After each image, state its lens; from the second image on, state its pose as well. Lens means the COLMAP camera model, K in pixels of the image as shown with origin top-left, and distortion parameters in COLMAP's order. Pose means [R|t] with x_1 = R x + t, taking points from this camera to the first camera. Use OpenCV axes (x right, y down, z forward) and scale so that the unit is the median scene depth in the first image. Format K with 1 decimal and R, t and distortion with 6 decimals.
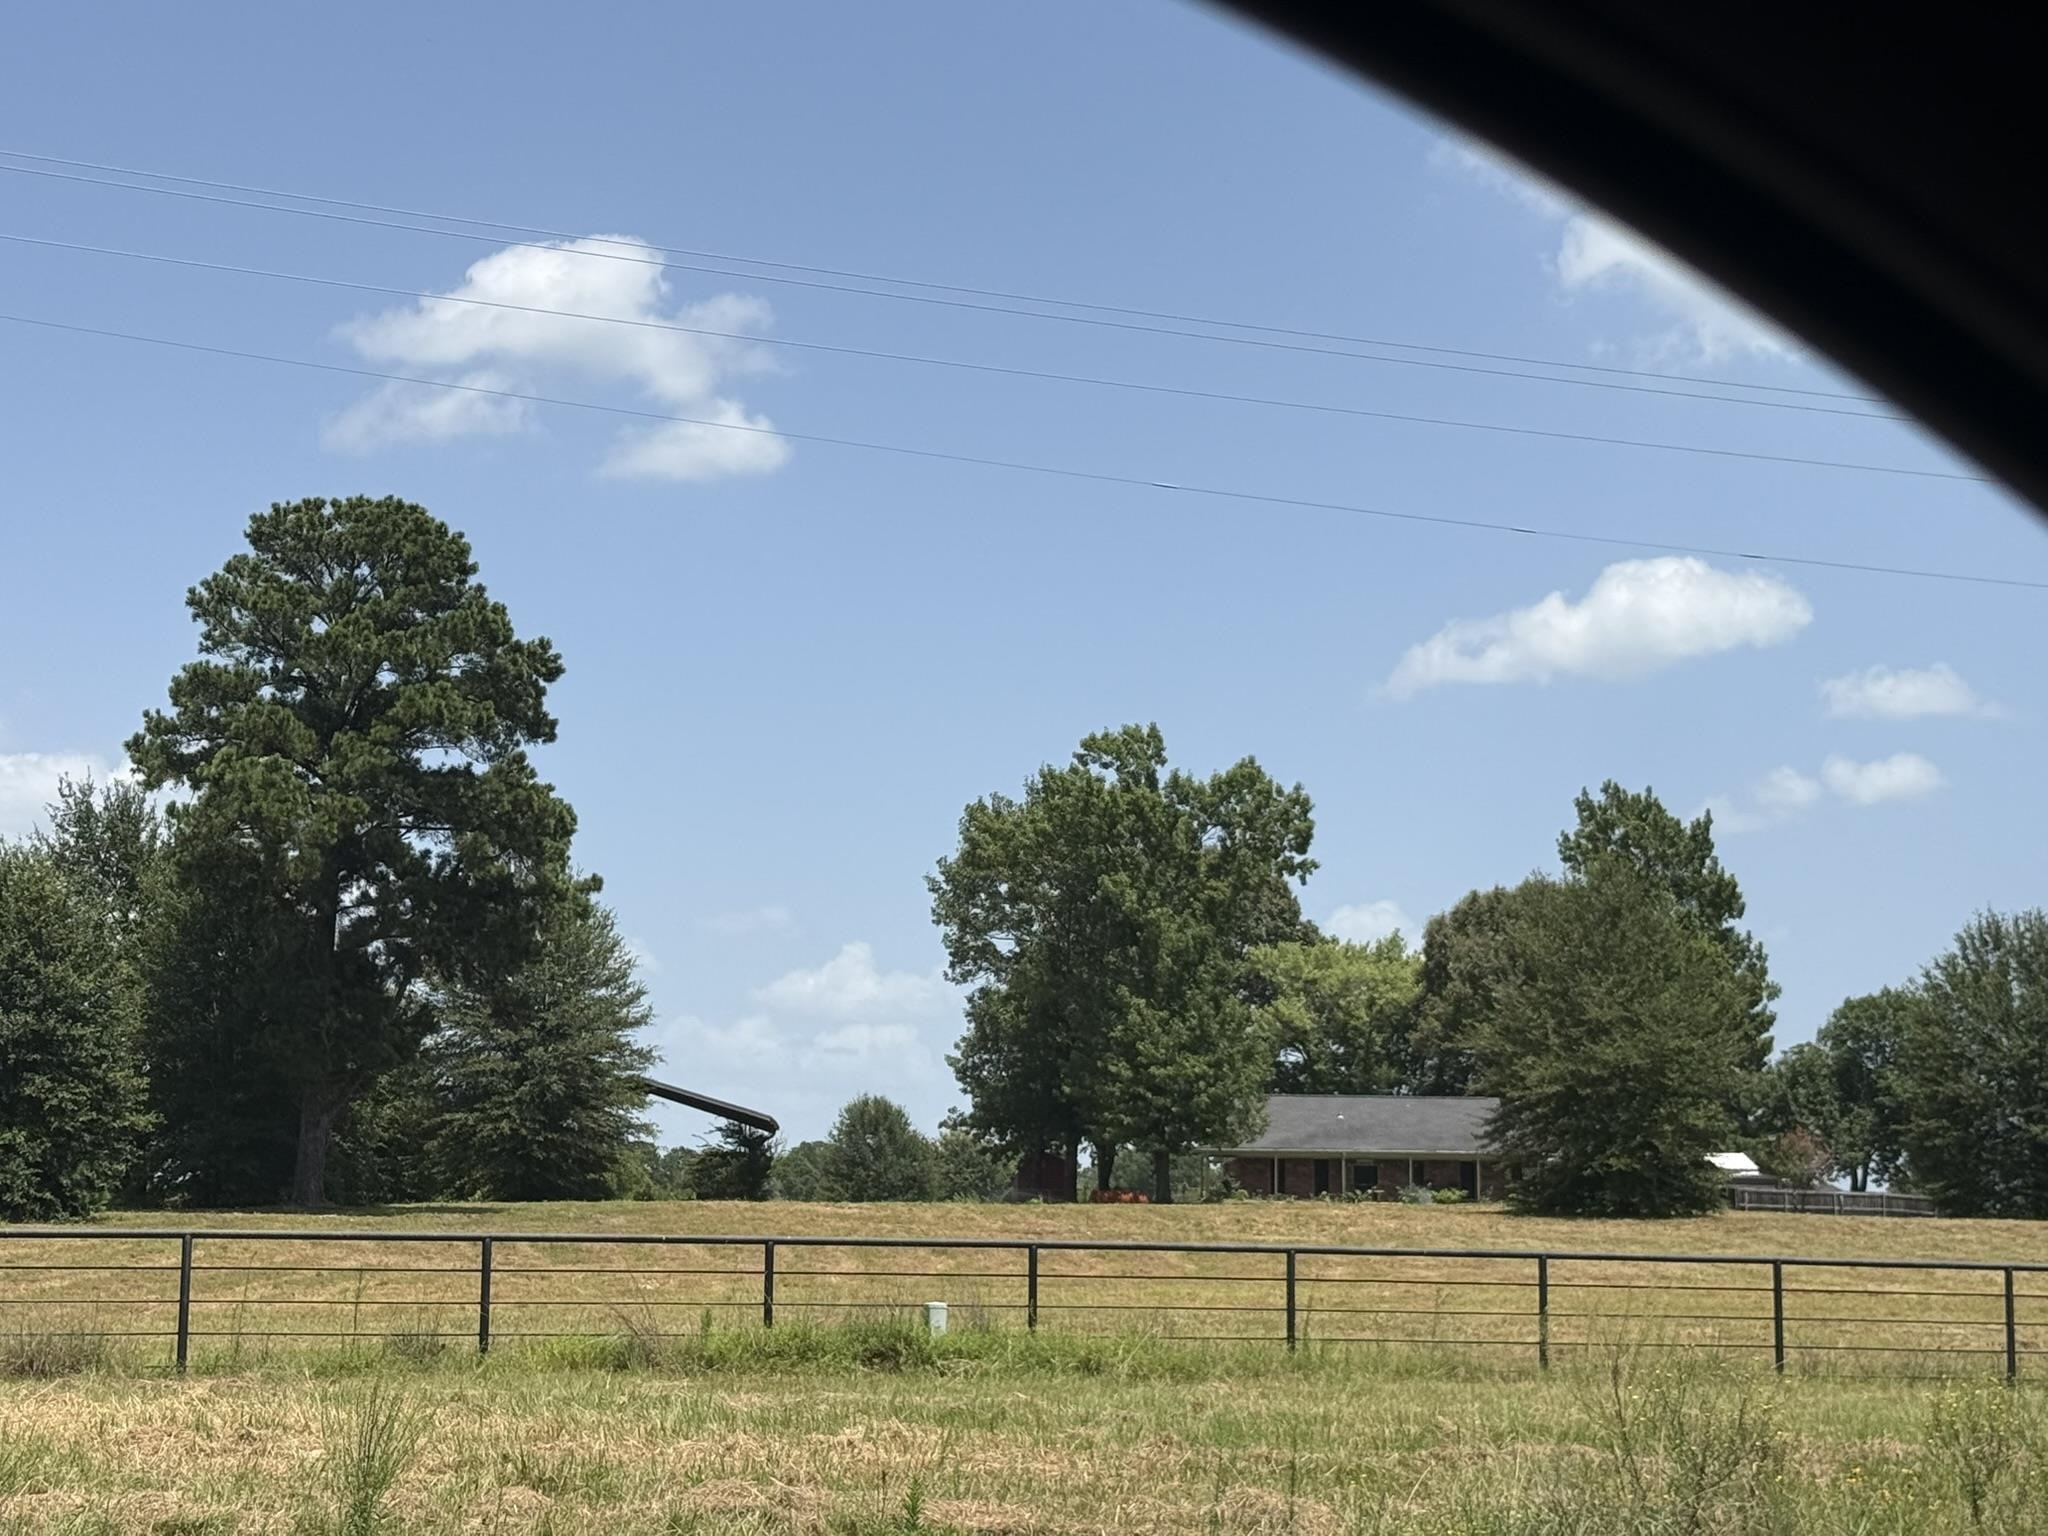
lens RADIAL K [[3814.2, 0, 1024.4], [0, 3814.2, 802.1], [0, 0, 1]] dist [0.105704, -0.002223]
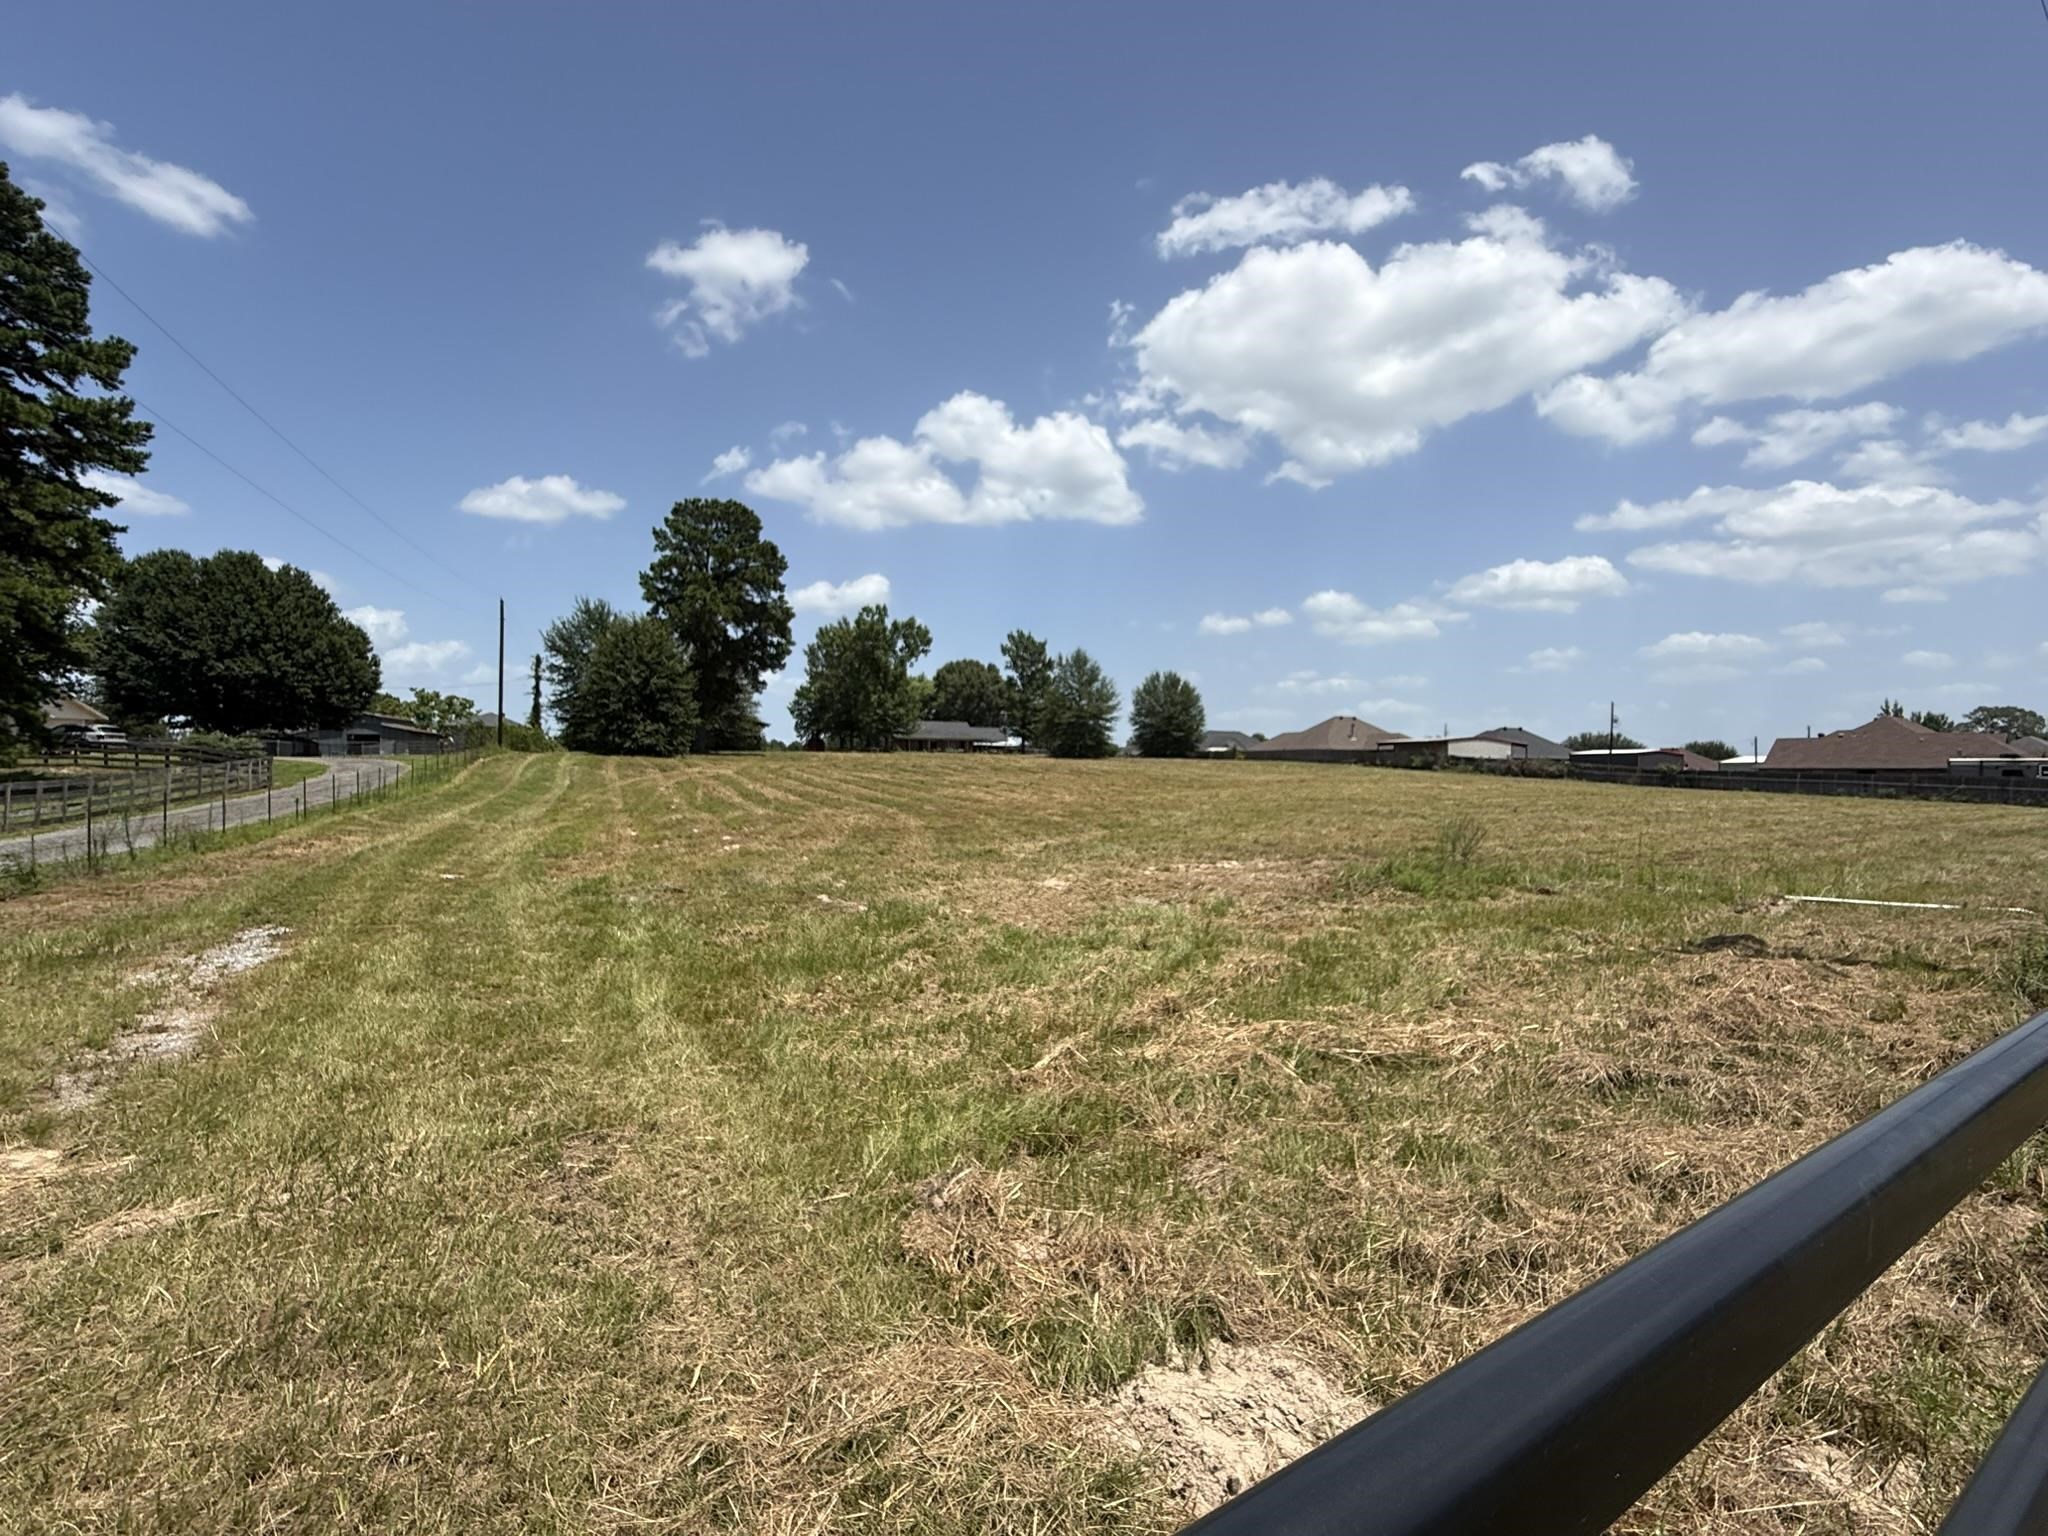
lens RADIAL K [[1024.7, 0, 1020.3], [0, 1024.7, 763.8], [0, 0, 1]] dist [0.001728, -0.001338]
pose [[0.941765, 0.004276, 0.336243, -0.181810], [-0.043302, 0.993136, 0.108651, 0.017594], [-0.333471, -0.116883, 0.935487, 0.174695]]
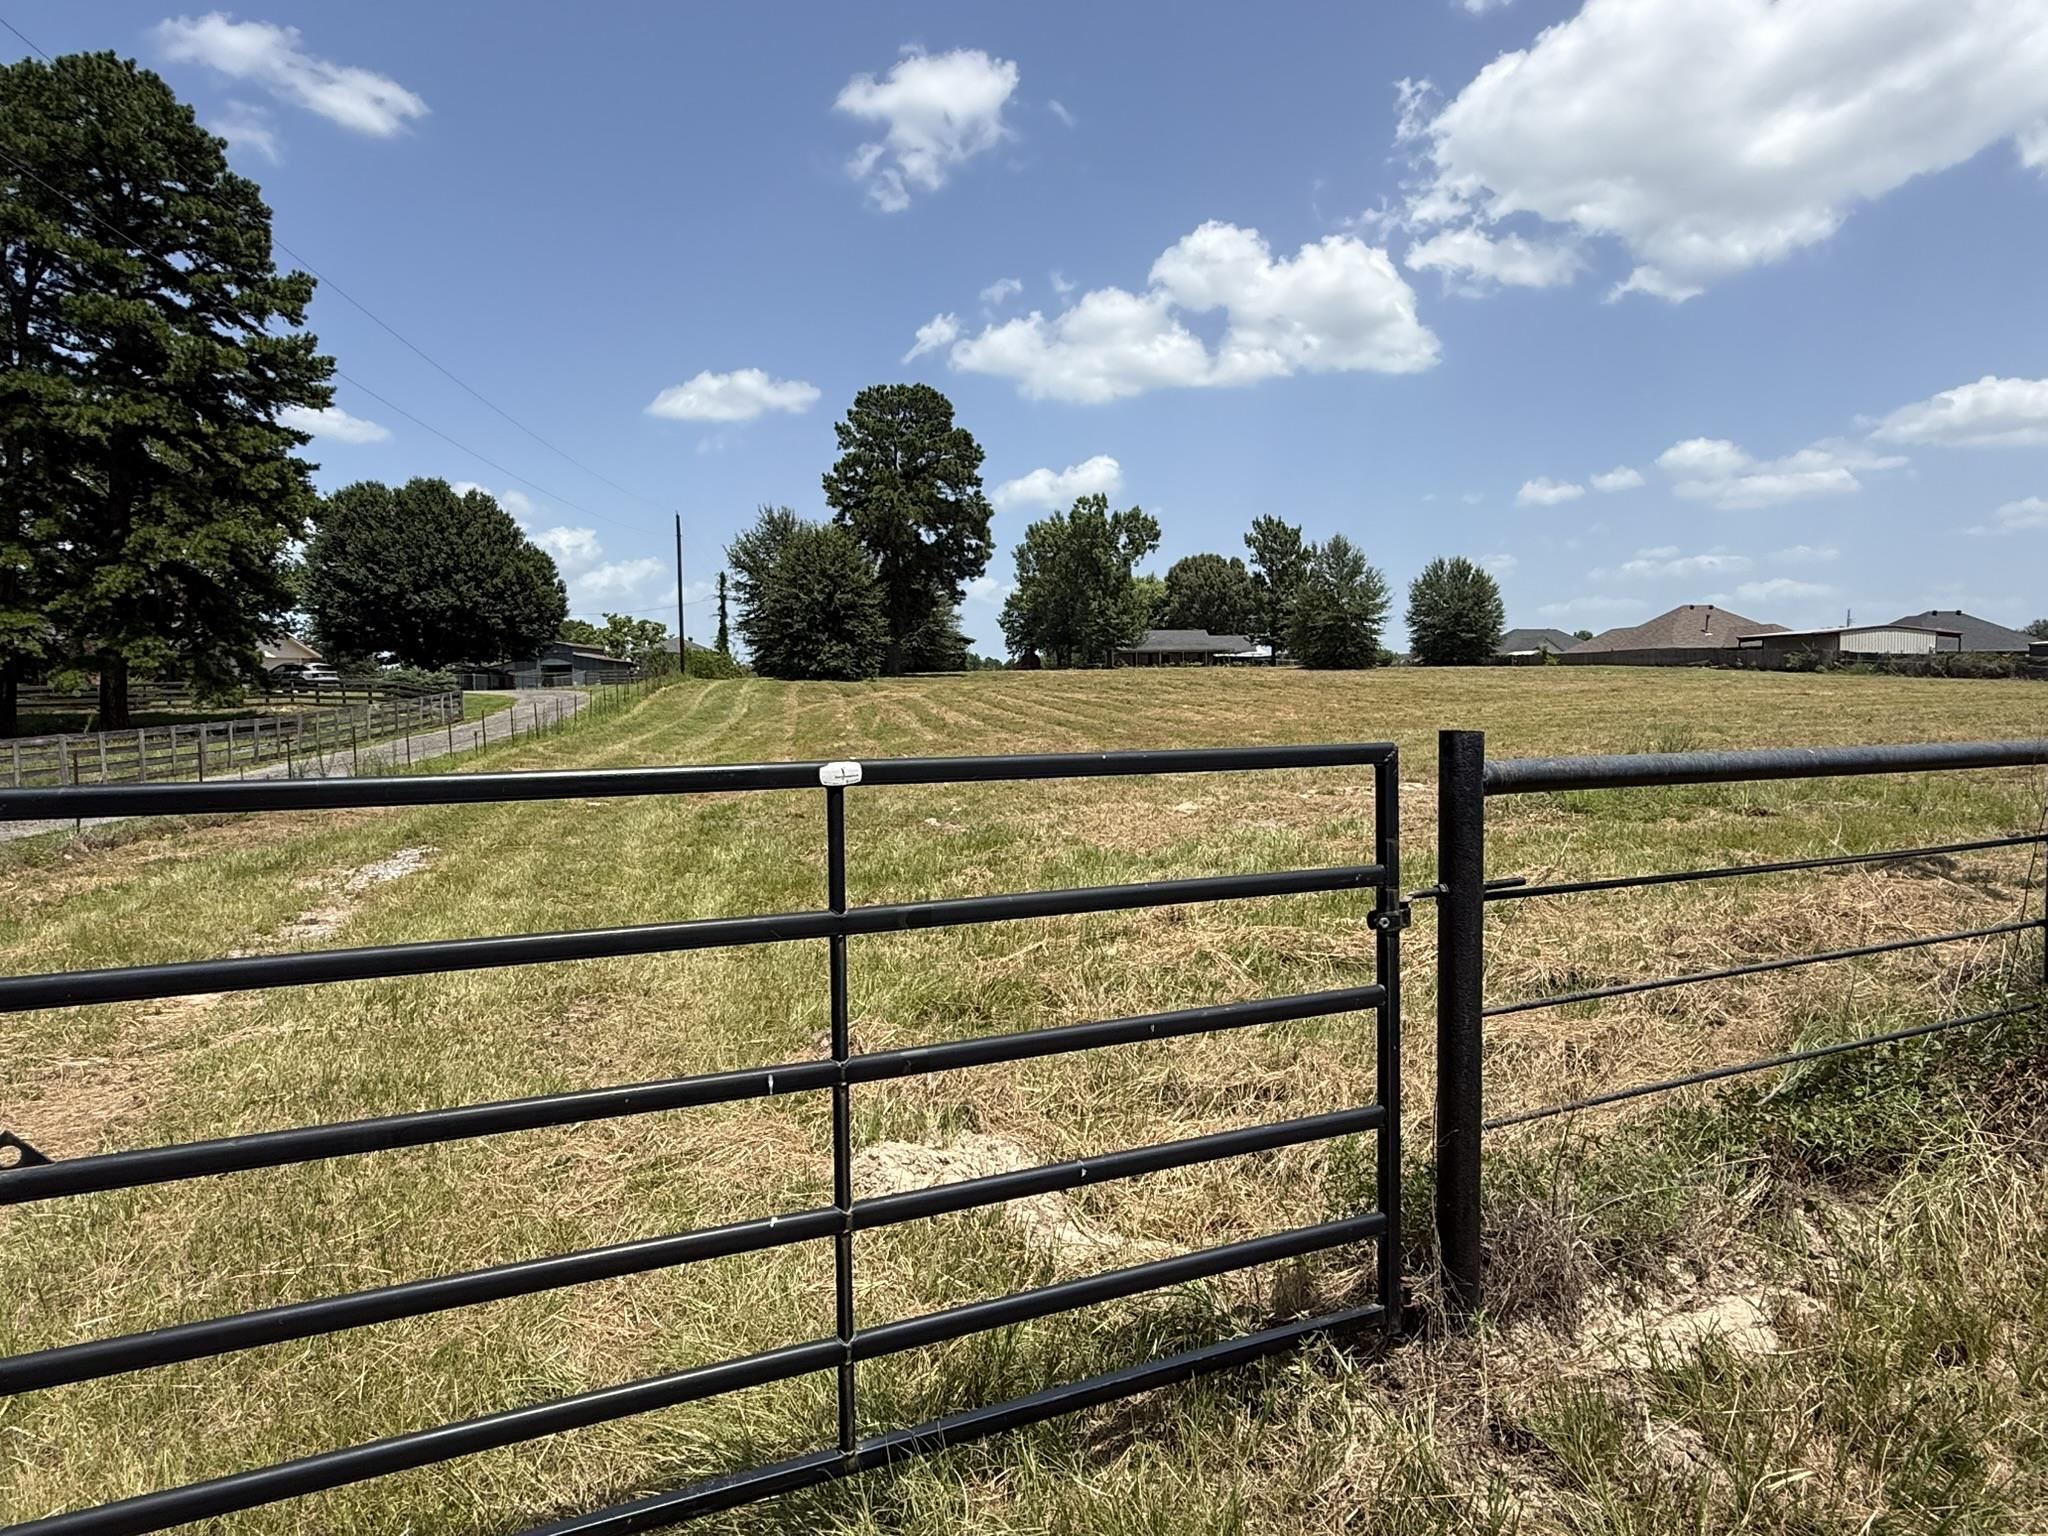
lens RADIAL K [[1214.9, 0, 1020.8], [0, 1214.9, 761.3], [0, 0, 1]] dist [0.001141, 0.000286]
pose [[0.991257, -0.029665, 0.128570, -0.173764], [0.006421, 0.984090, 0.177556, 0.016615], [-0.131791, -0.175178, 0.975676, 0.163374]]
